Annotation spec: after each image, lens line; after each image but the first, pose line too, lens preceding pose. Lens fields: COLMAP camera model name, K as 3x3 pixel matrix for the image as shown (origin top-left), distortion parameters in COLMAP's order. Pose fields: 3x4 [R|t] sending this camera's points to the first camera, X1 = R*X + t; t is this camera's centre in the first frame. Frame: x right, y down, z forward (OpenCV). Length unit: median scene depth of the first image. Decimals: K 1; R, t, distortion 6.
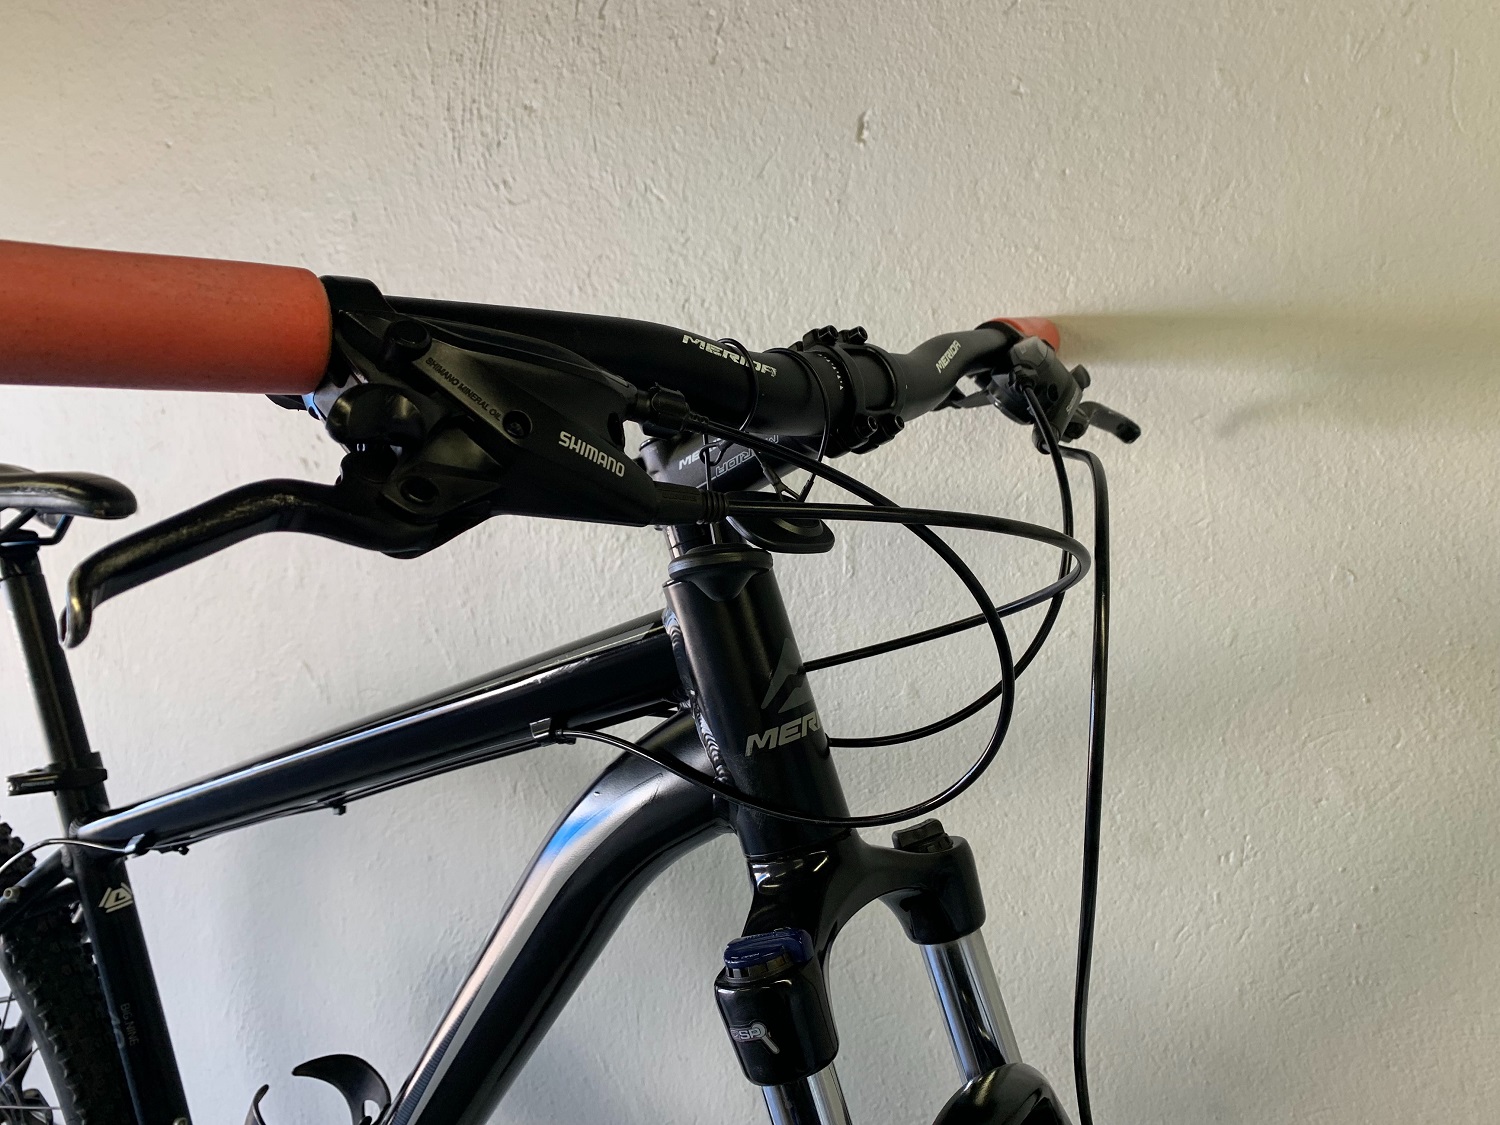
lens RADIAL K [[1164.1, 0, 747.6], [0, 1164.1, 550.0], [0, 0, 1]] dist [0.015538, -0.011779]
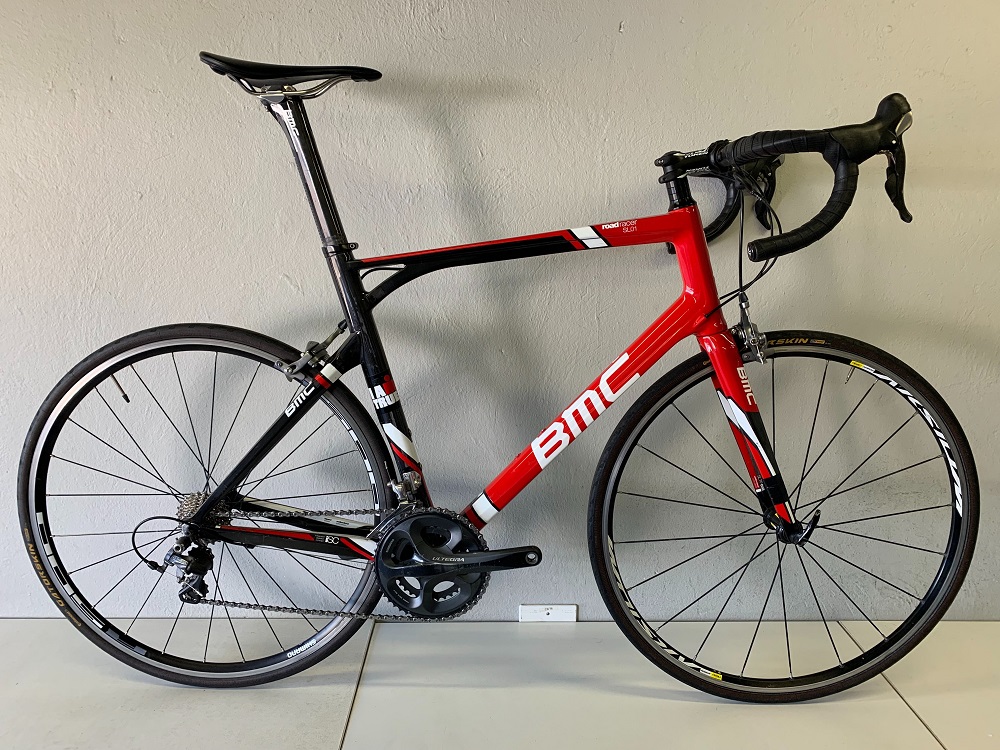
lens RADIAL K [[776.0, 0, 502.3], [0, 776.0, 373.5], [0, 0, 1]] dist [0.015538, -0.011779]
pose [[0.853669, -0.082228, 0.514283, -1.092018], [0.058560, 0.996350, 0.062101, 0.291759], [-0.517513, -0.022897, 0.855369, -0.381534]]
